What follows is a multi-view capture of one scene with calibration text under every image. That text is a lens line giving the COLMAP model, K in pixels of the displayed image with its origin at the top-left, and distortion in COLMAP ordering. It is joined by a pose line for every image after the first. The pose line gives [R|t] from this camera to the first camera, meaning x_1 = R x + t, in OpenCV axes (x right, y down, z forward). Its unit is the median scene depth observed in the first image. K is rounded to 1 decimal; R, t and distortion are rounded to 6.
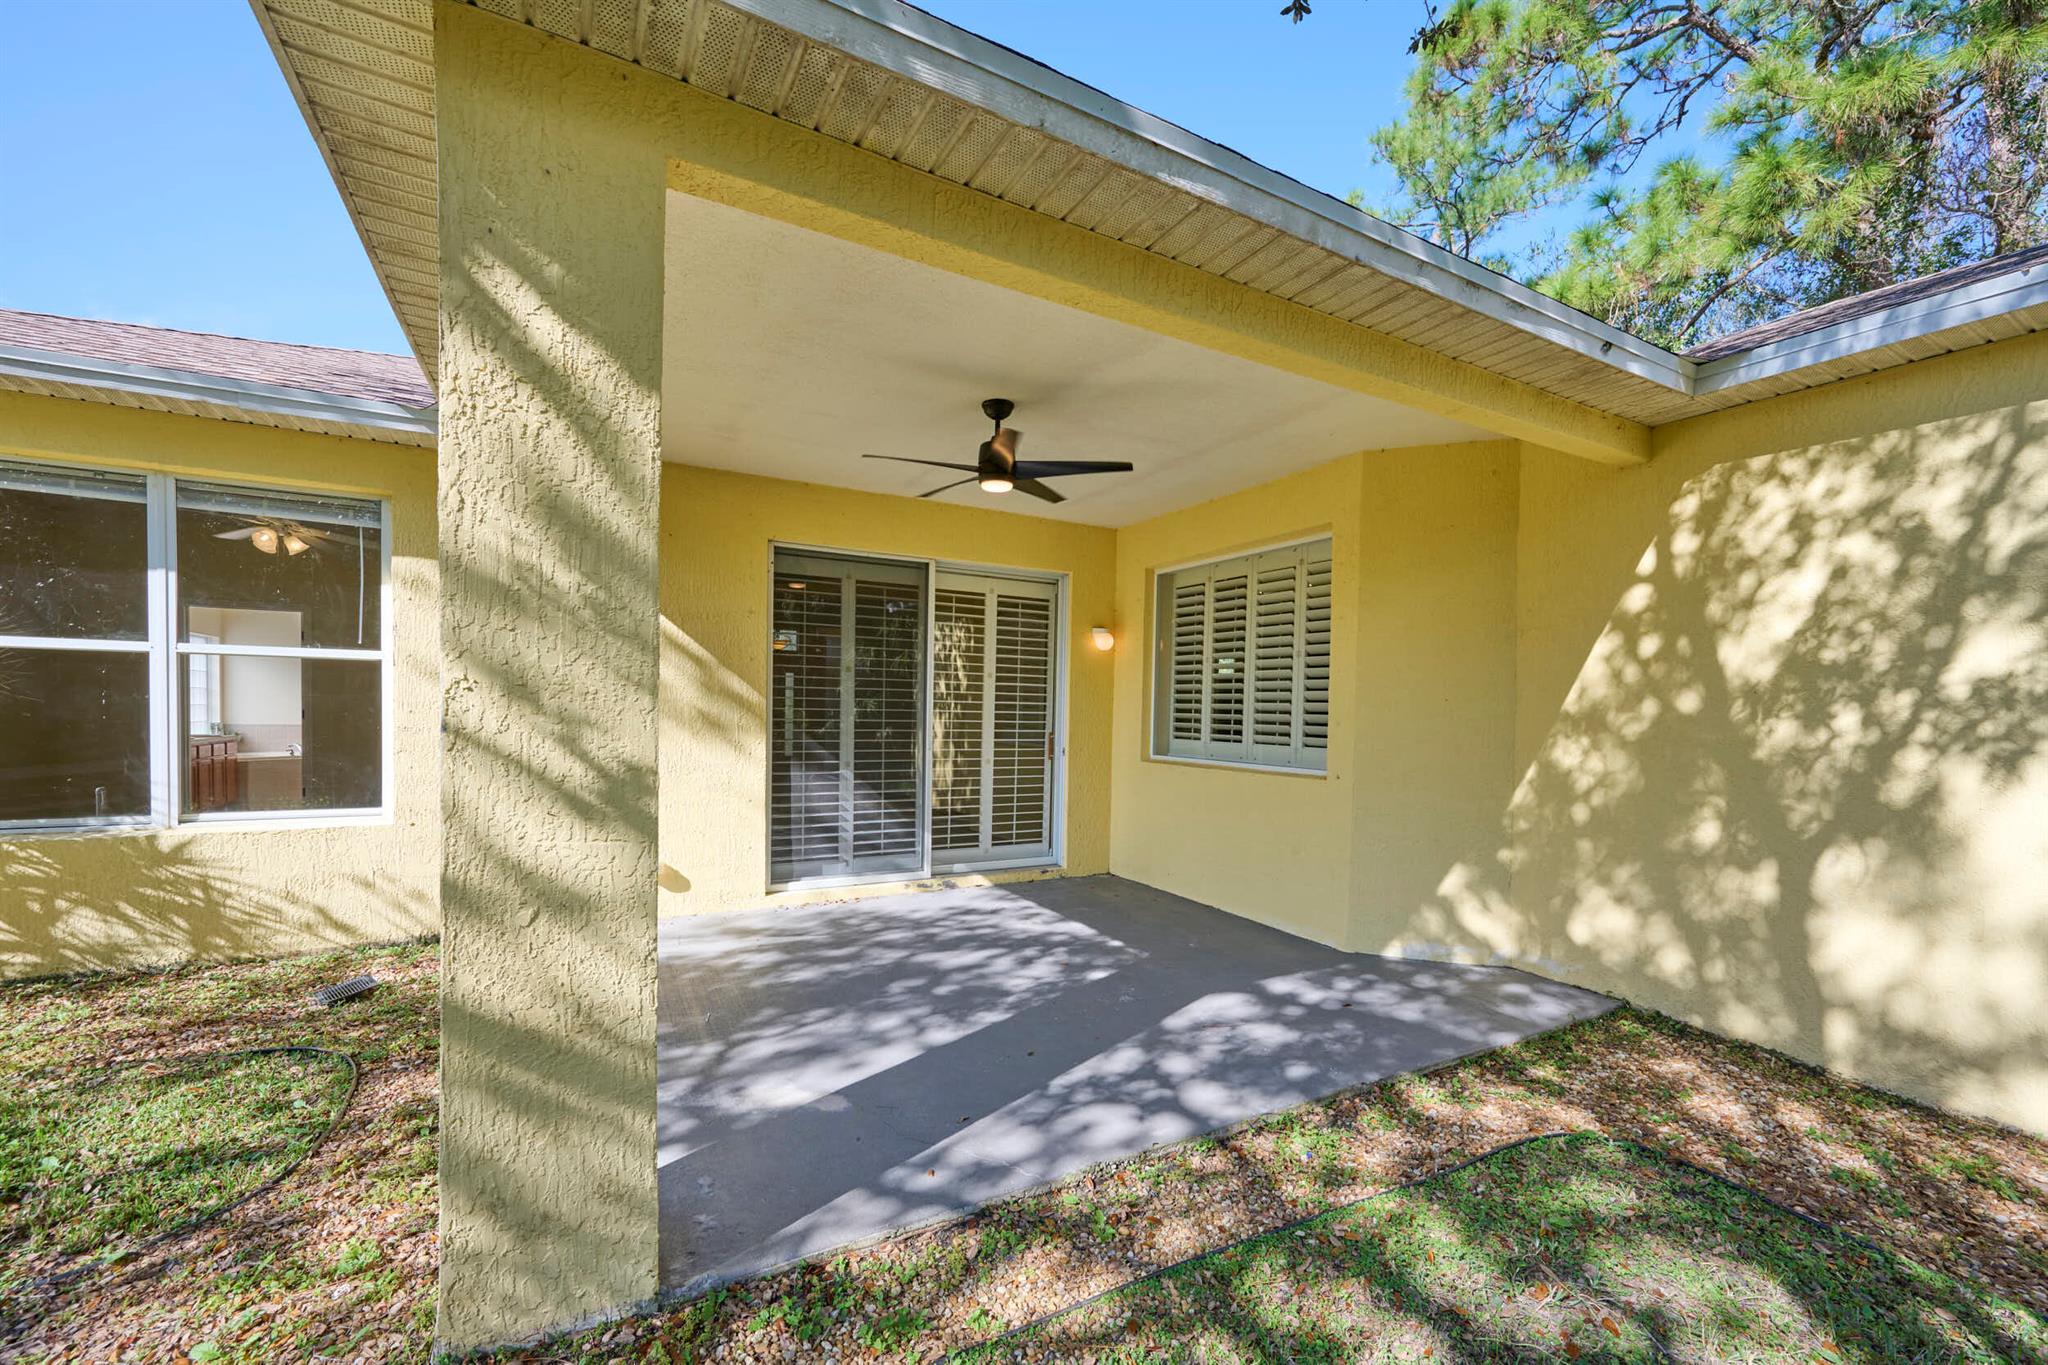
lens RADIAL K [[817.8, 0, 1037.1], [0, 817.8, 718.0], [0, 0, 1]] dist [-0.000839, 0.000184]
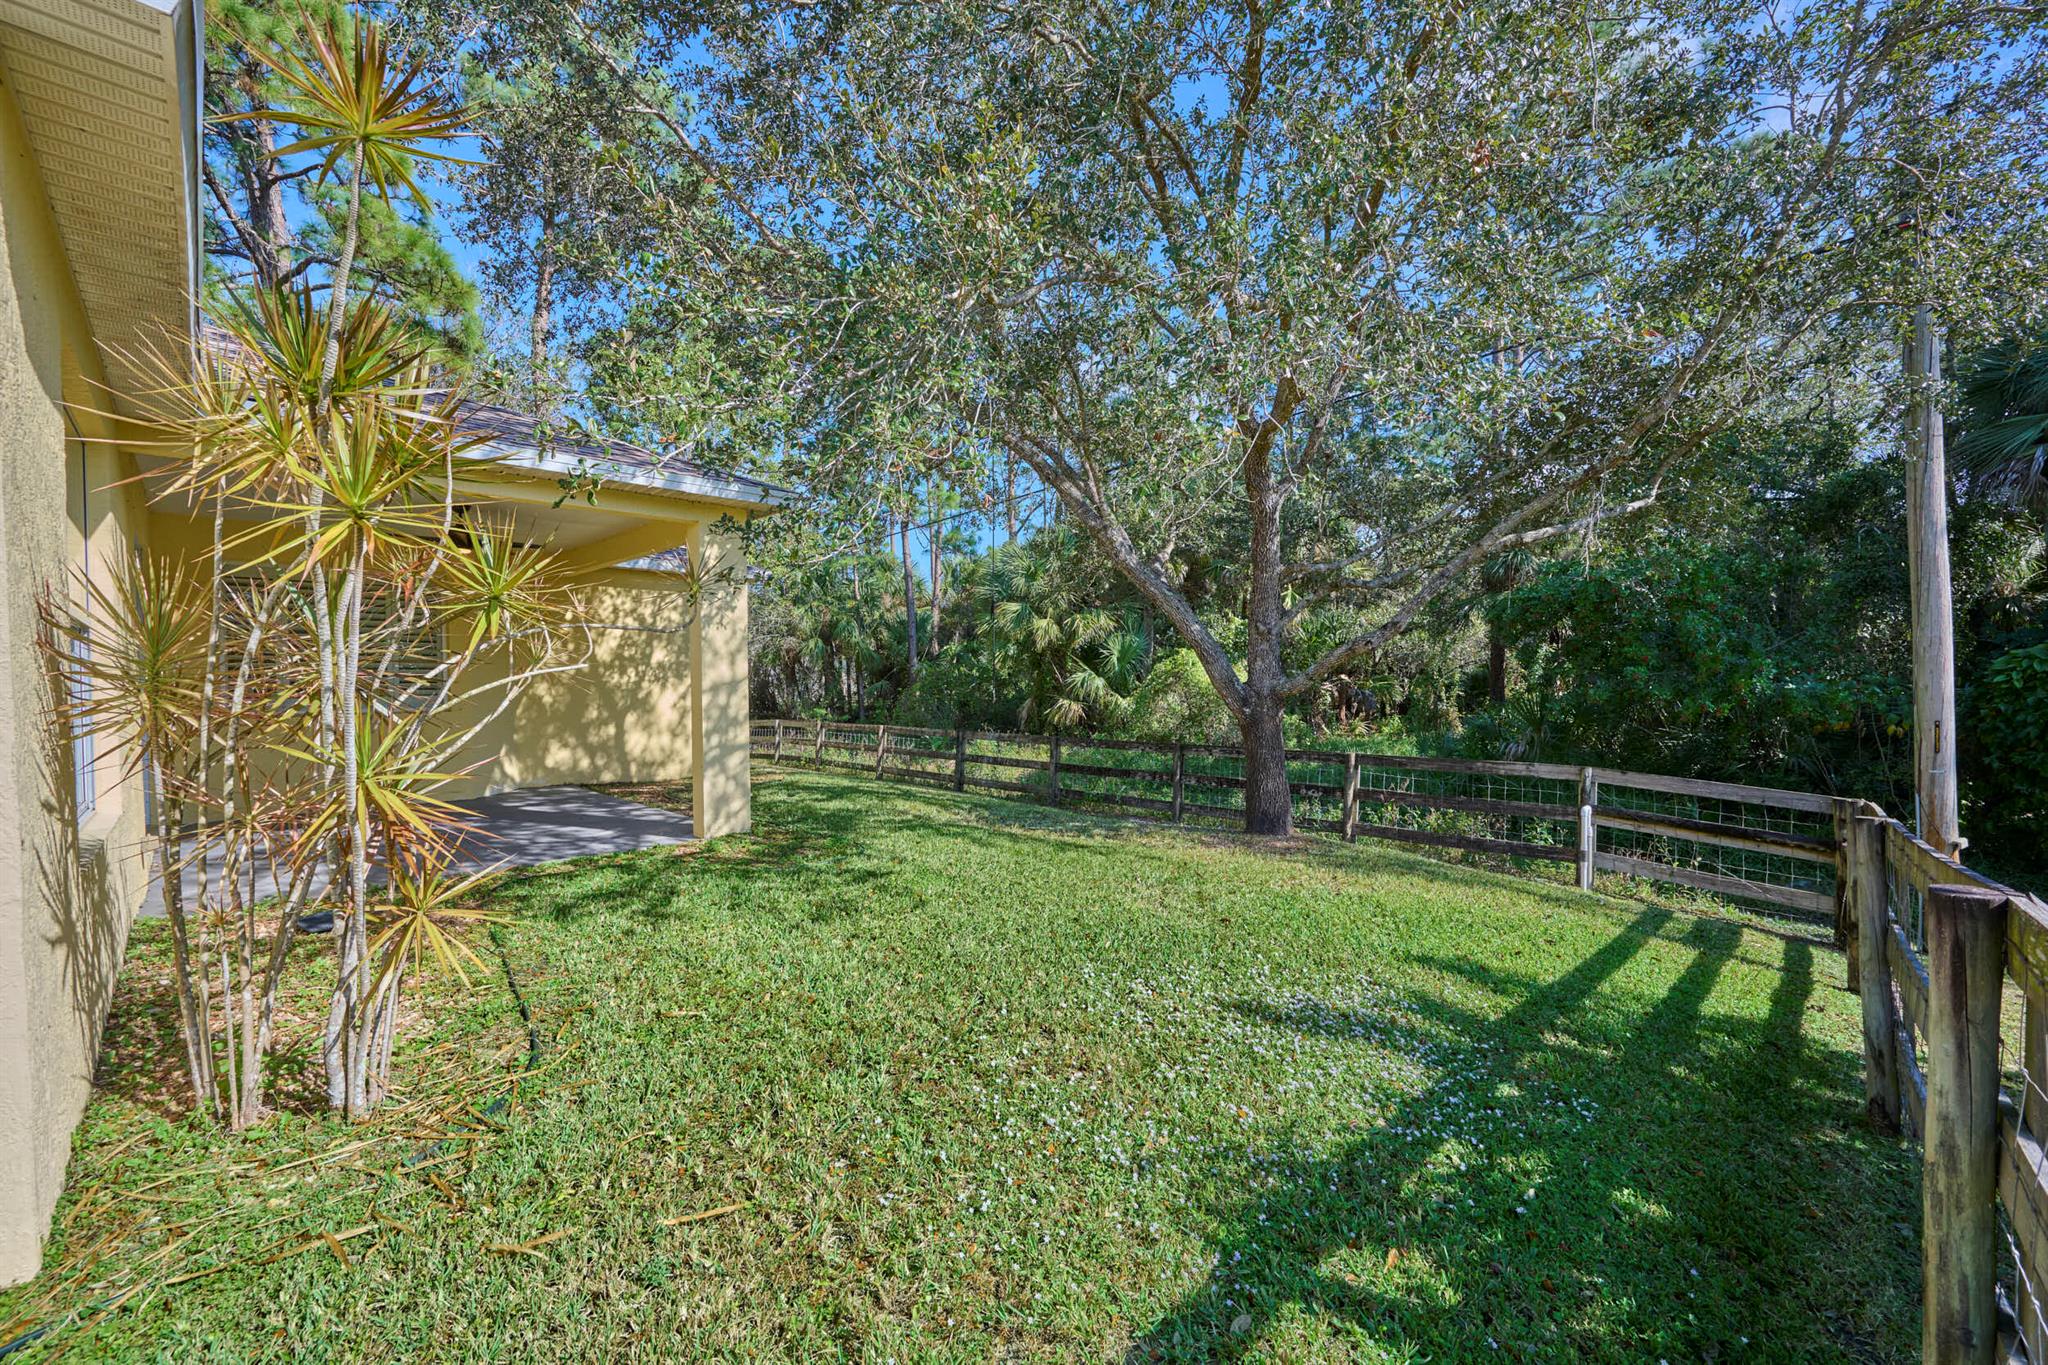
lens RADIAL K [[817.8, 0, 1025.5], [0, 817.8, 701.3], [0, 0, 1]] dist [-0.000839, 0.000184]
pose [[-0.285671, -0.045664, 0.957239, -2.151358], [0.008871, 0.998695, 0.050289, -0.031947], [-0.958287, 0.022858, -0.284893, 0.344015]]
